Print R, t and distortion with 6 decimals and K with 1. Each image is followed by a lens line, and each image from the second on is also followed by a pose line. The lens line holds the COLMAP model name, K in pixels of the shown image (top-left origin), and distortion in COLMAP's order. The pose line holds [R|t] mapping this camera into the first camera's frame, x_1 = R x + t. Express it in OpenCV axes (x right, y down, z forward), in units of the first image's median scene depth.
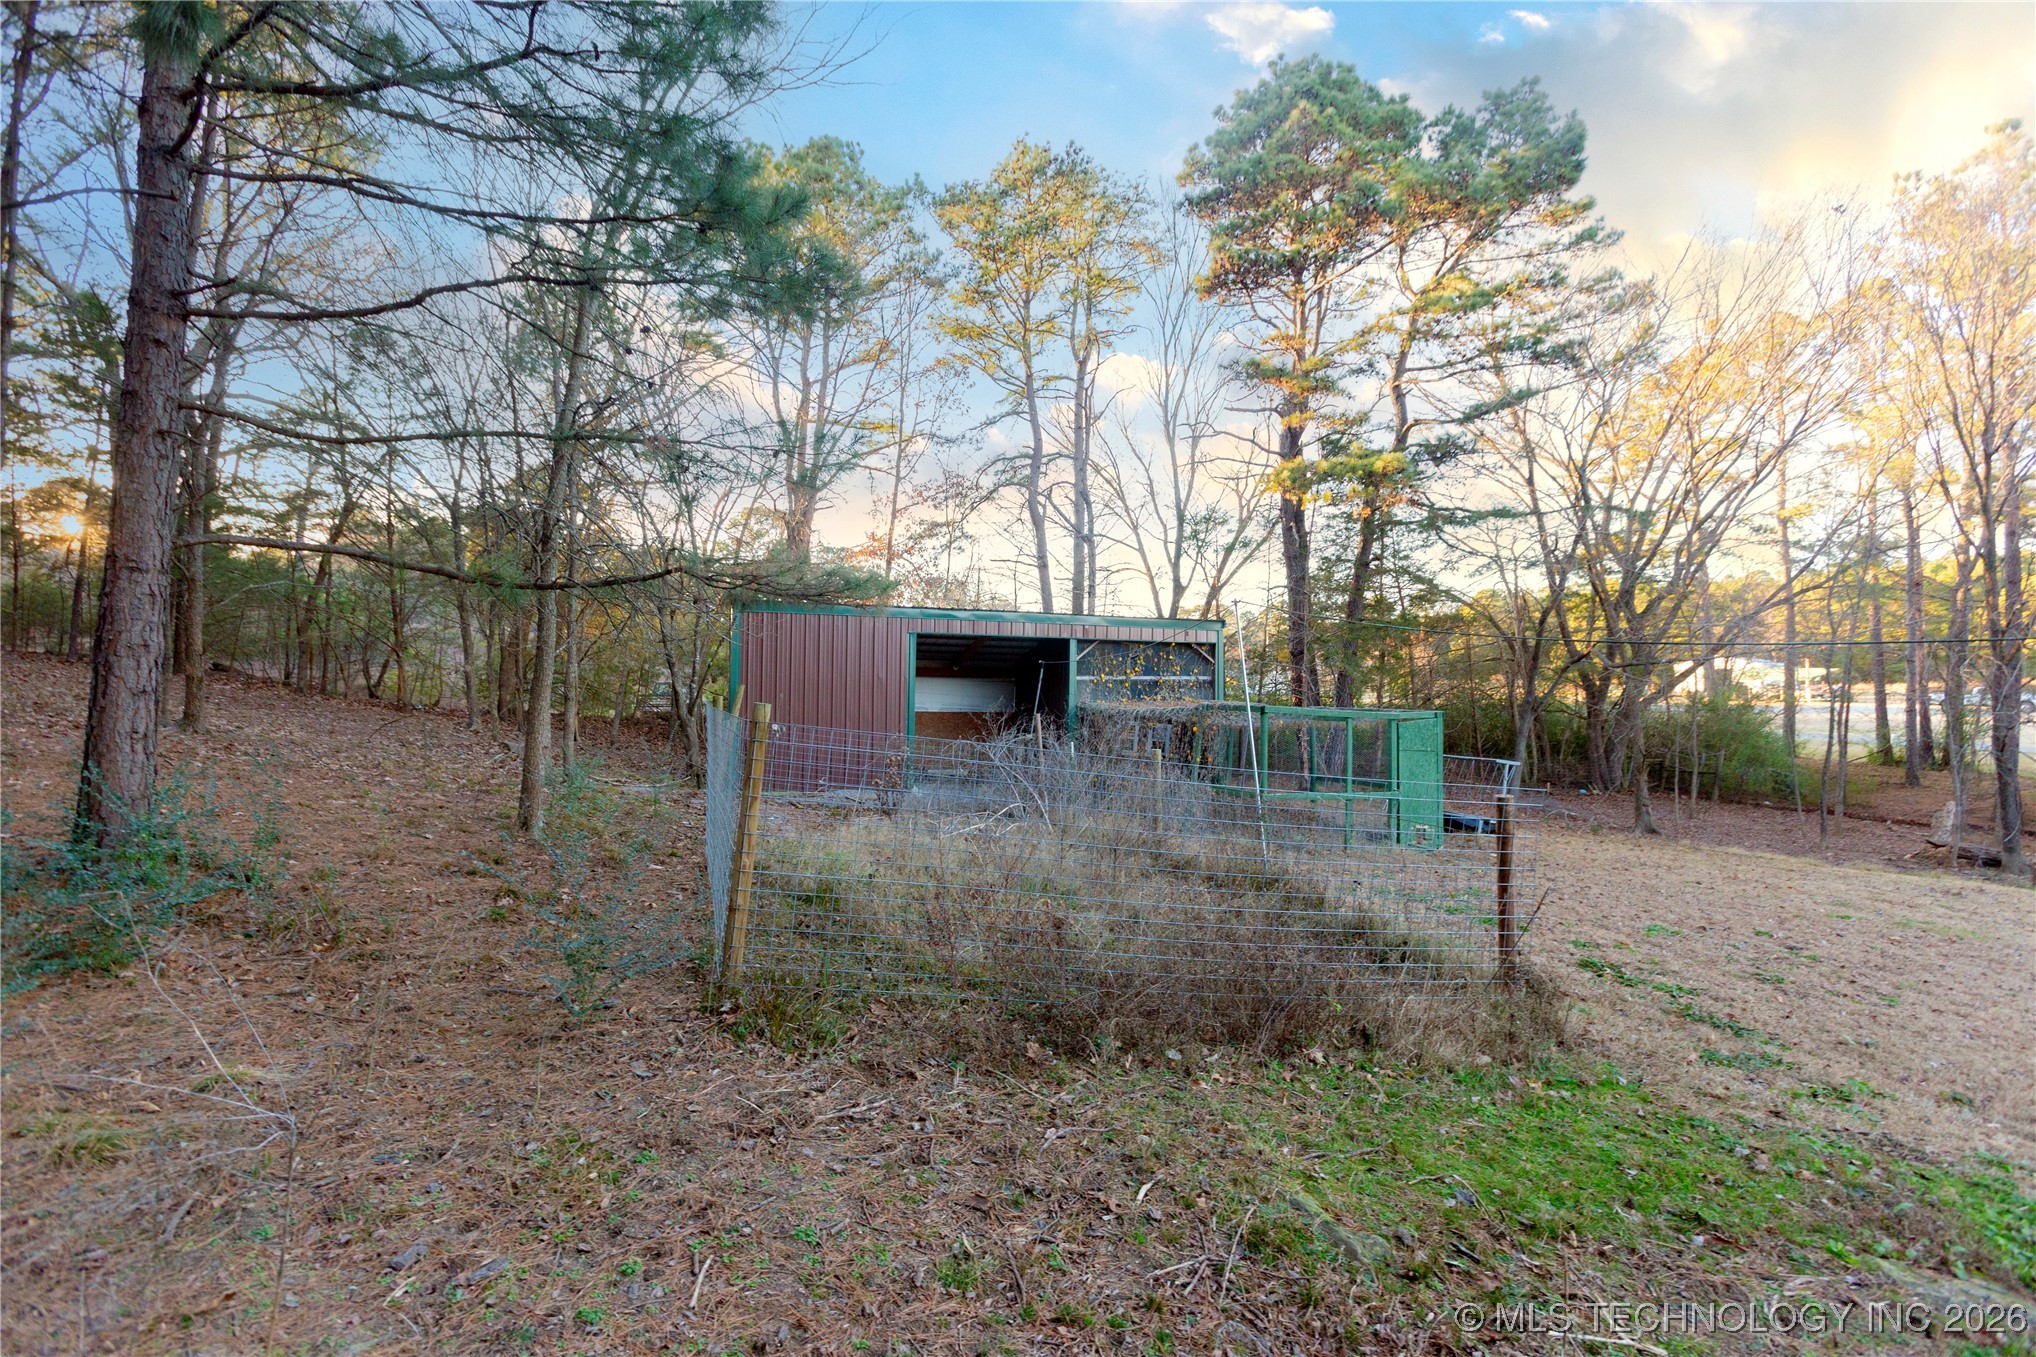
lens RADIAL K [[962.5, 0, 1018.0], [0, 962.5, 678.5], [0, 0, 1]] dist [0.002412, 0.013832]
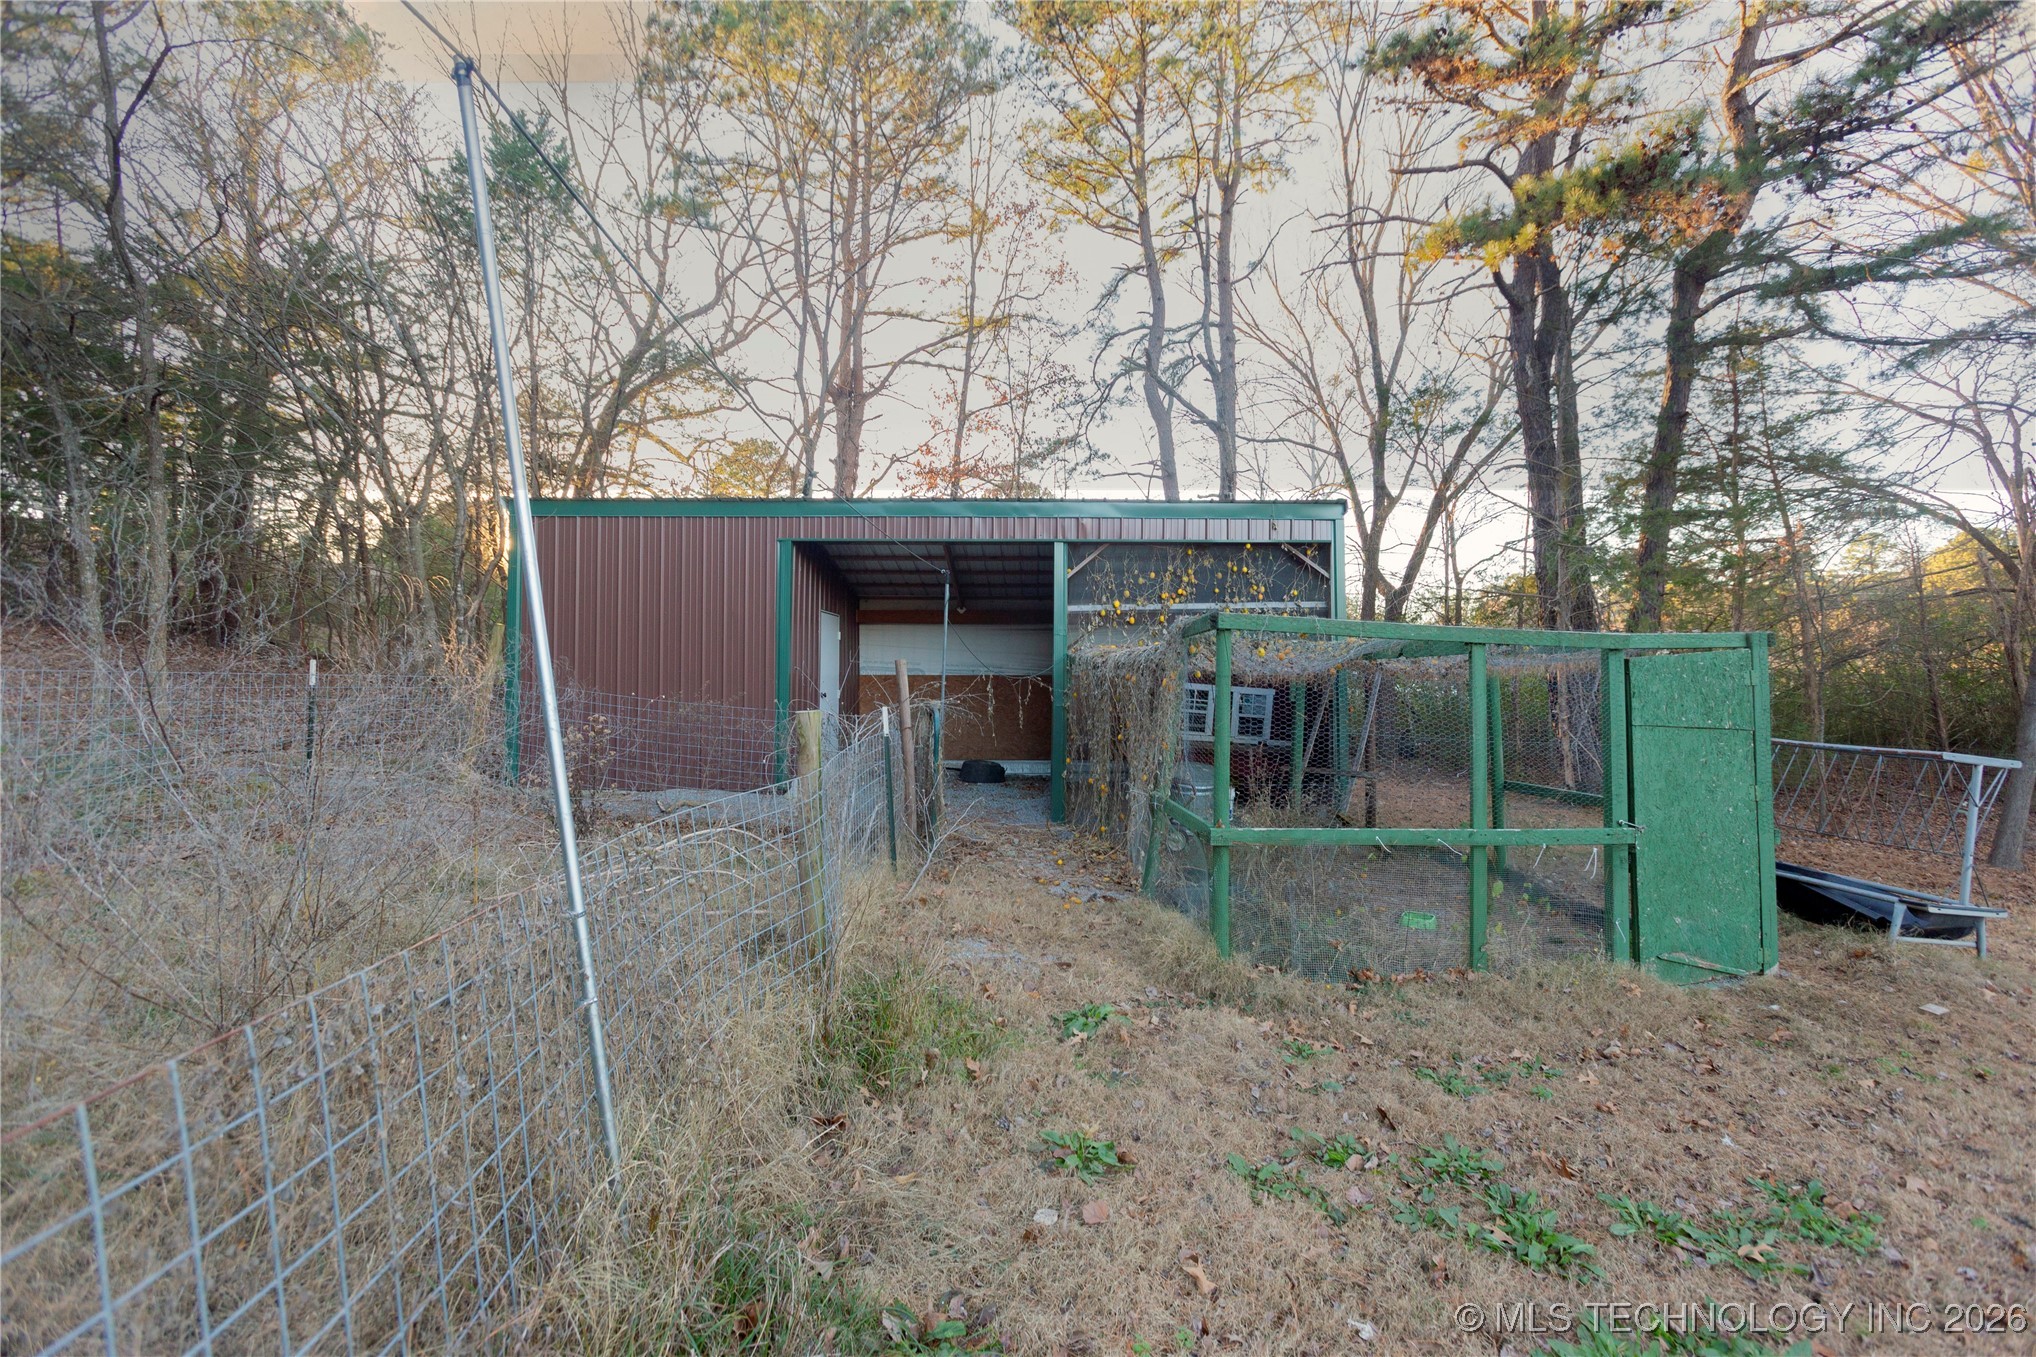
lens RADIAL K [[962.5, 0, 1018.0], [0, 962.5, 678.5], [0, 0, 1]] dist [0.002412, 0.013832]
pose [[0.948458, -0.011091, -0.316709, 0.213477], [0.016144, 0.999781, 0.013334, 0.034073], [0.316492, -0.017760, 0.948429, 0.406981]]
